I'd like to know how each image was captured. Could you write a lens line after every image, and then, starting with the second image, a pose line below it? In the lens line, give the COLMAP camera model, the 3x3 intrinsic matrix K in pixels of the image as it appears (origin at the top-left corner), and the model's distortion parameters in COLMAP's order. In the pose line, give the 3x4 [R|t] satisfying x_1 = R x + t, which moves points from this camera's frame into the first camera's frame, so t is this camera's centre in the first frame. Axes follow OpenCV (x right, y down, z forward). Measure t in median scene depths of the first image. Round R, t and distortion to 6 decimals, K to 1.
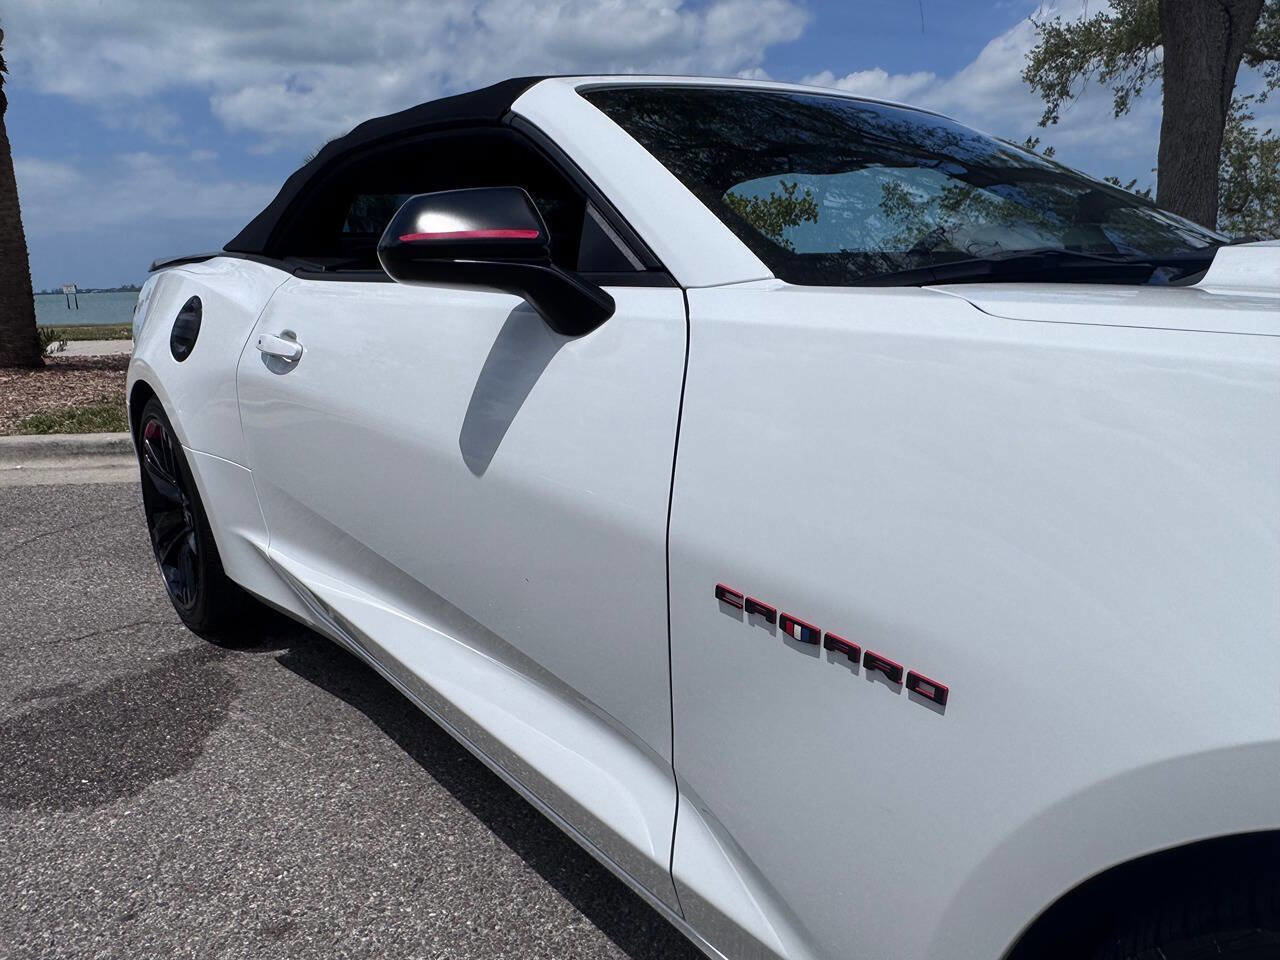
lens RADIAL K [[881.6, 0, 634.8], [0, 881.6, 488.9], [0, 0, 1]] dist [0.030670, -0.029240]
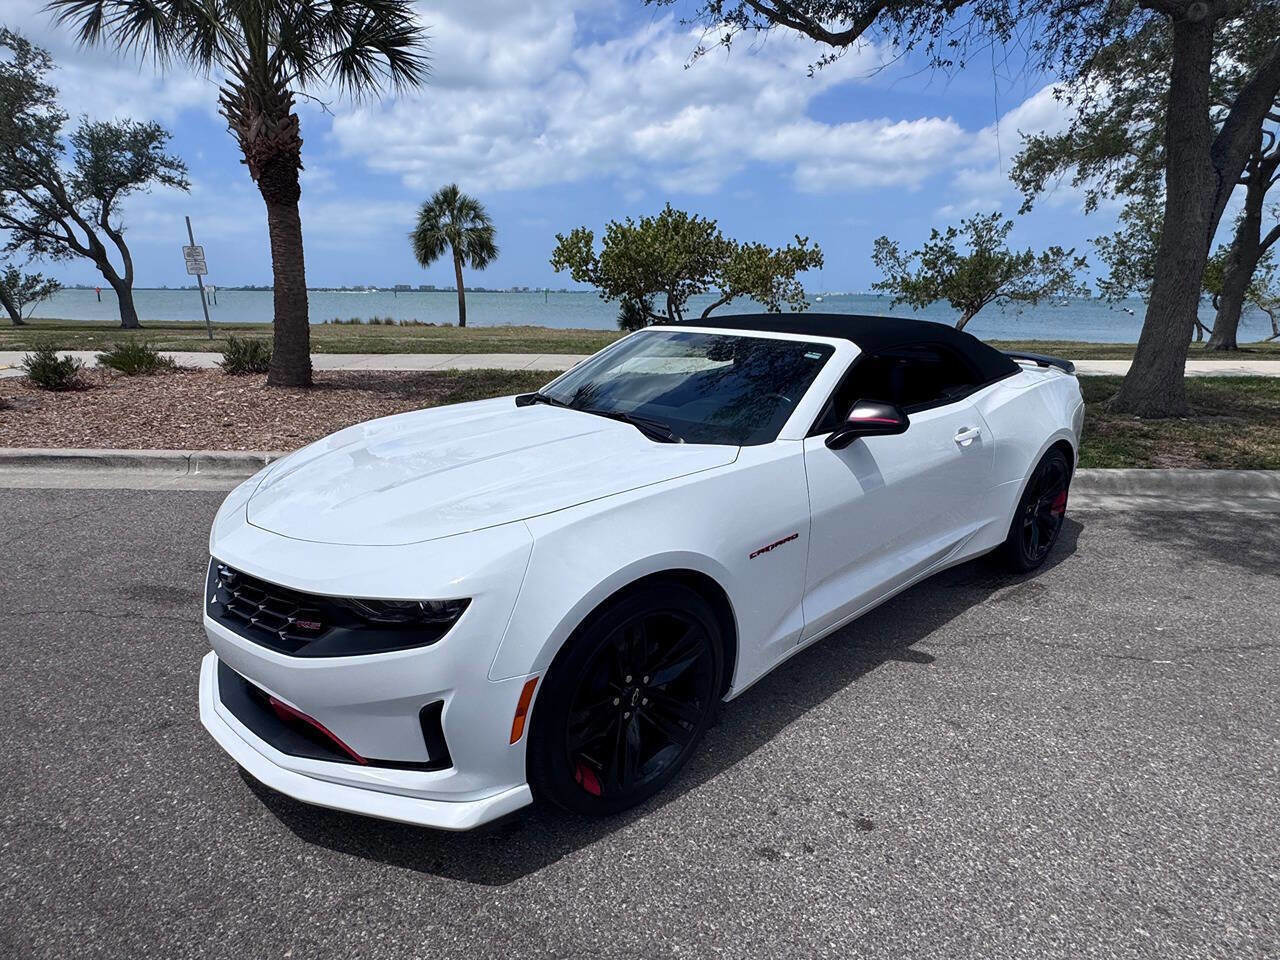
lens RADIAL K [[705.1, 0, 636.5], [0, 705.1, 481.5], [0, 0, 1]] dist [-0.004039, 0.000807]
pose [[0.999017, 0.044123, -0.004317, -0.200945], [-0.043996, 0.998692, 0.026056, -0.051379], [0.005461, -0.025841, 0.999651, -0.098557]]
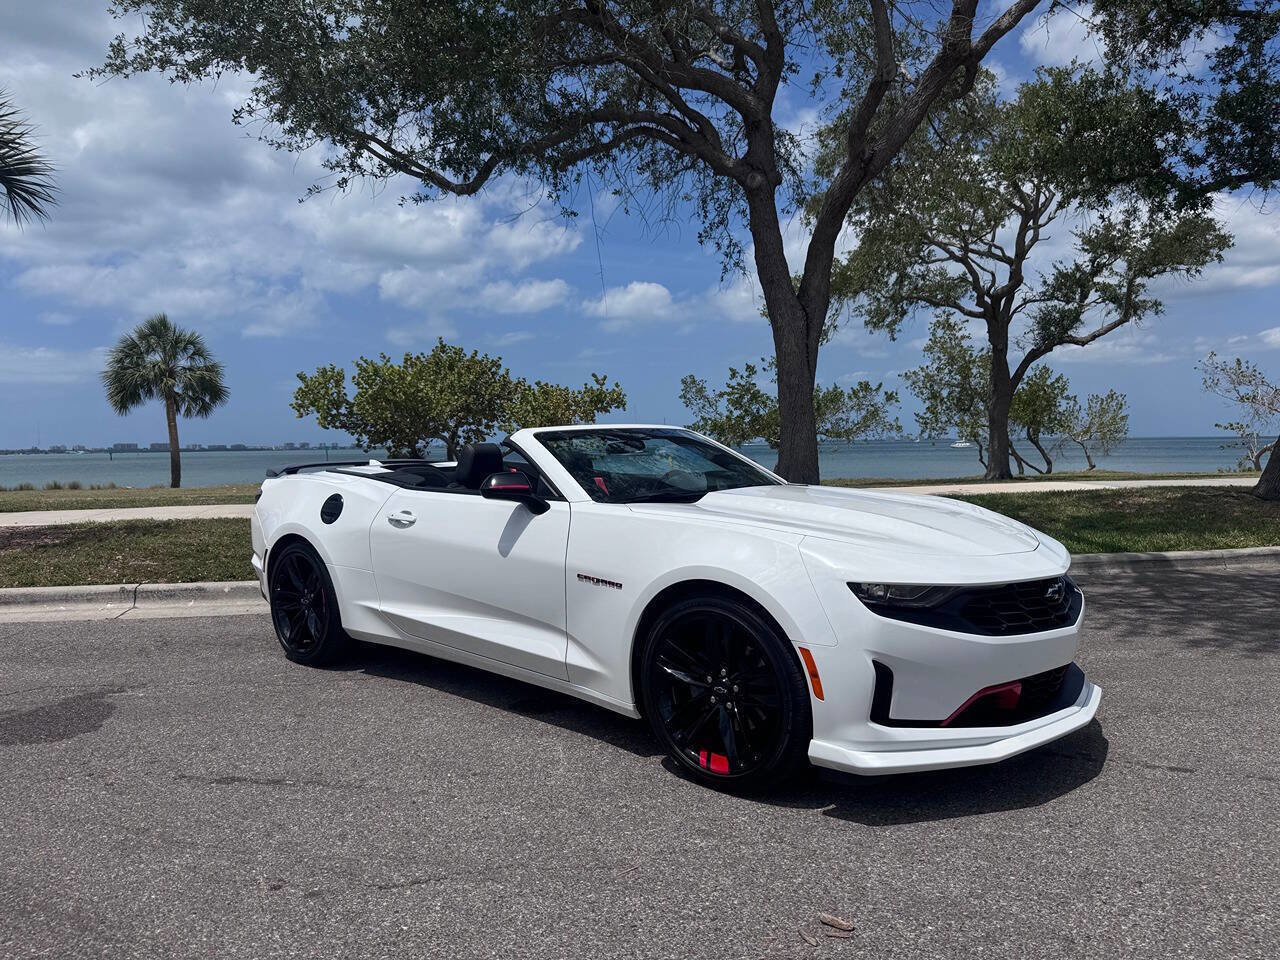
lens RADIAL K [[914.3, 0, 653.5], [0, 914.3, 493.8], [0, 0, 1]] dist [0.009958, -0.018721]
pose [[0.981587, 0.007305, 0.190877, 0.106093], [0.028307, 0.982672, -0.183177, 0.059893], [-0.188908, 0.185207, 0.964371, -0.415793]]
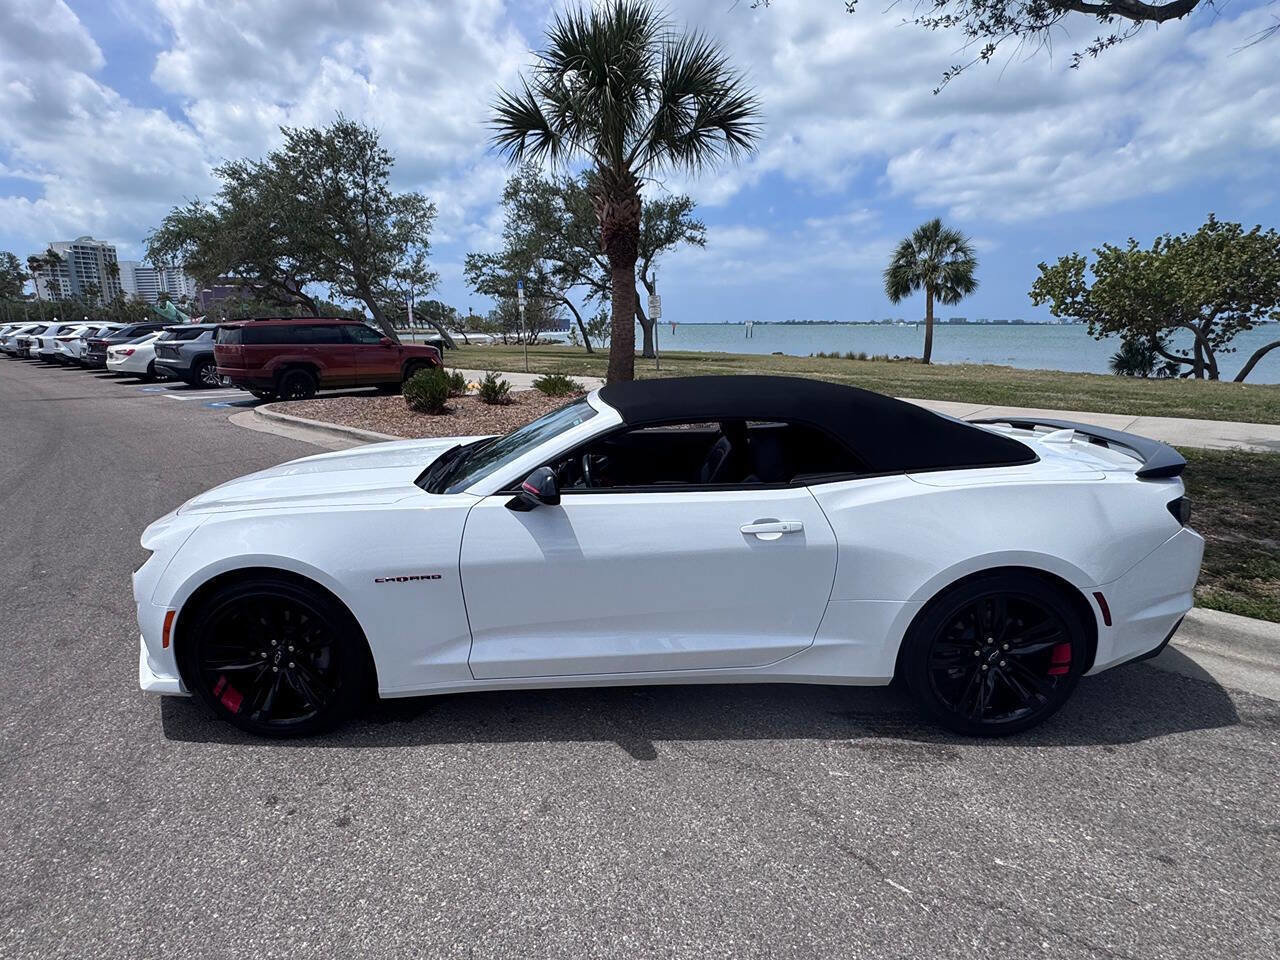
lens RADIAL K [[705.1, 0, 636.1], [0, 705.1, 477.0], [0, 0, 1]] dist [-0.004039, 0.000807]
pose [[0.747932, 0.172932, -0.640853, 0.238814], [-0.178362, 0.982318, 0.056910, -0.122018], [0.639363, 0.071739, 0.765551, 0.019279]]
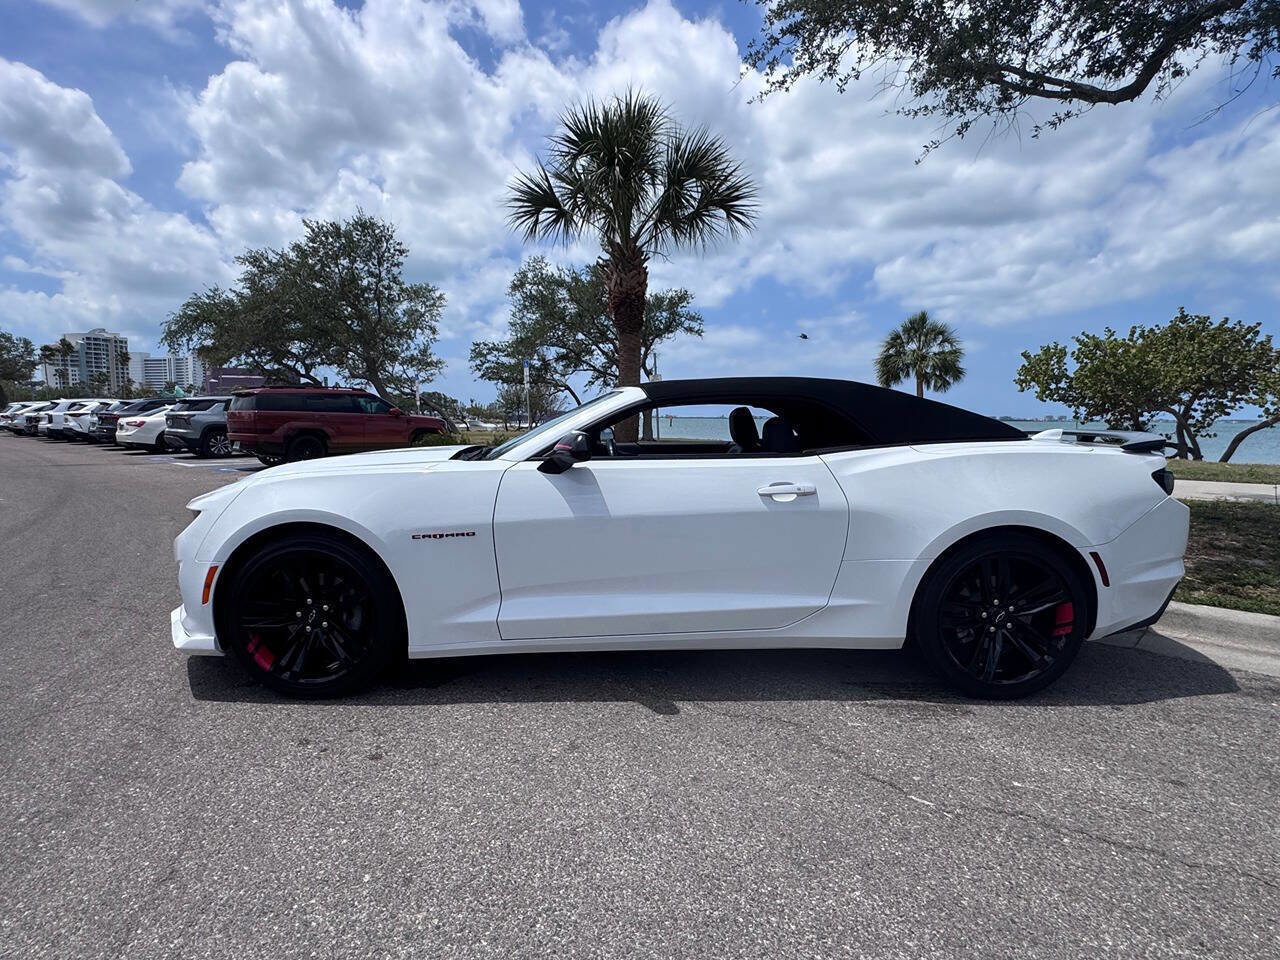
lens RADIAL K [[705.1, 0, 641.8], [0, 705.1, 480.3], [0, 0, 1]] dist [-0.004039, 0.000807]
pose [[0.755195, 0.096265, -0.648393, 0.256338], [-0.185066, 0.980229, -0.070018, -0.038480], [0.628833, 0.172872, 0.758079, -0.005354]]
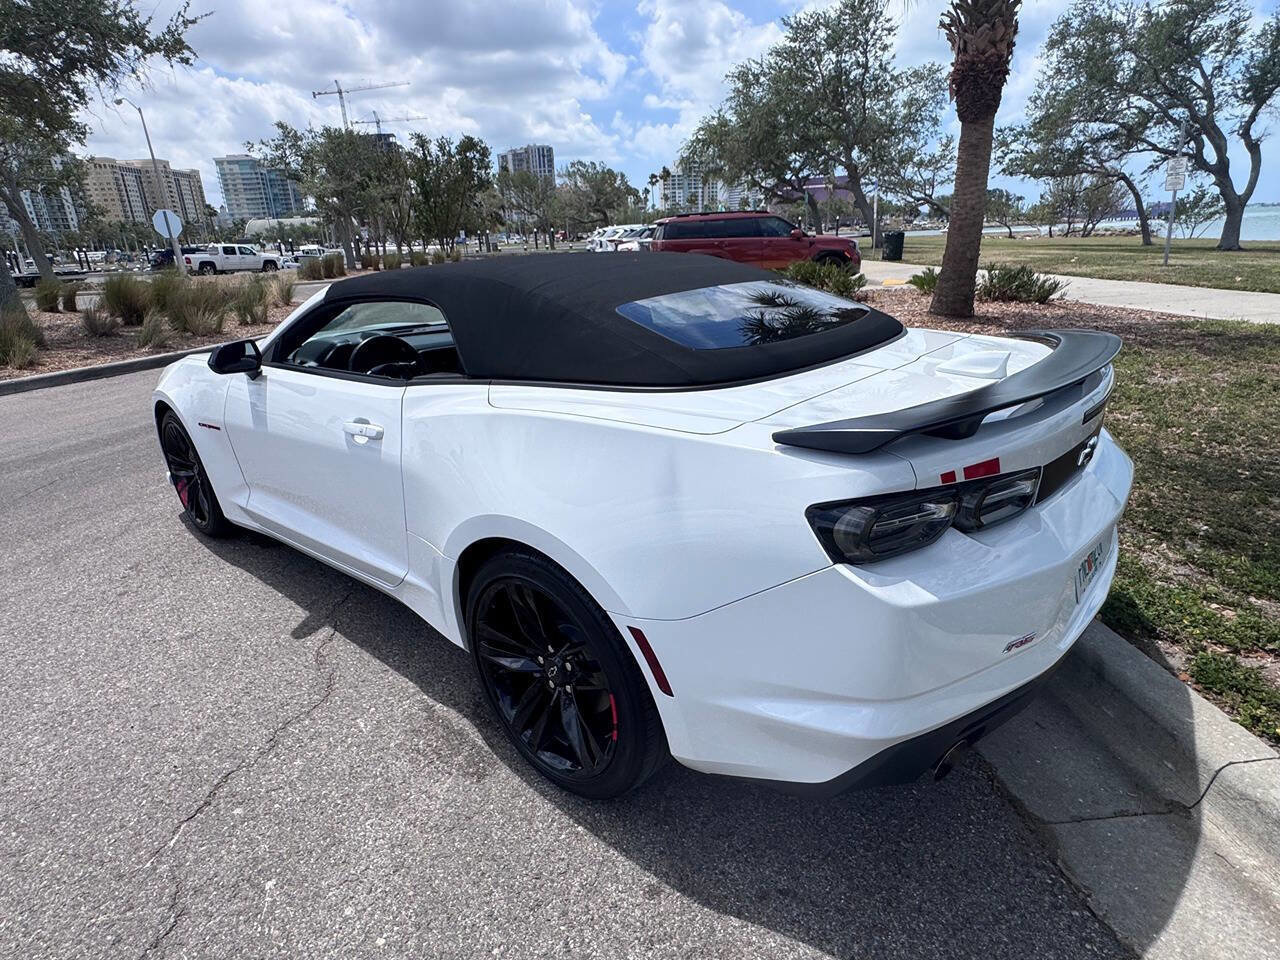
lens RADIAL K [[705.1, 0, 637.7], [0, 705.1, 479.7], [0, 0, 1]] dist [-0.004039, 0.000807]
pose [[0.110210, 0.355918, -0.927996, 0.392176], [-0.195426, 0.923217, 0.330876, -0.205546], [0.974506, 0.144888, 0.171303, 0.483689]]
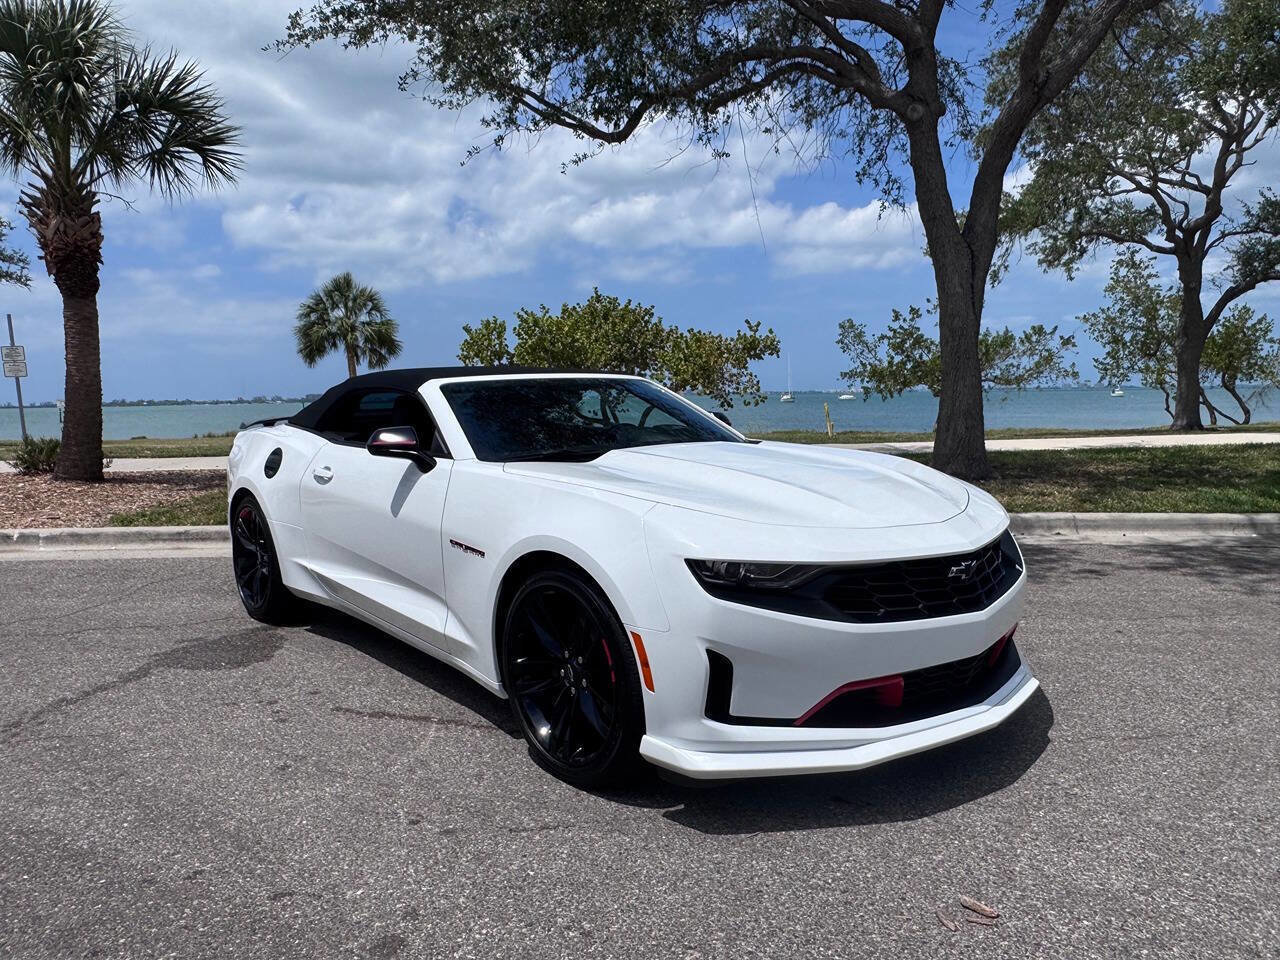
lens RADIAL K [[914.3, 0, 649.7], [0, 914.3, 470.0], [0, 0, 1]] dist [0.009958, -0.018721]
pose [[0.999704, 0.013412, 0.020308, 0.117929], [-0.010097, 0.987810, -0.155336, 0.056786], [-0.022144, 0.155085, 0.987653, -0.403002]]
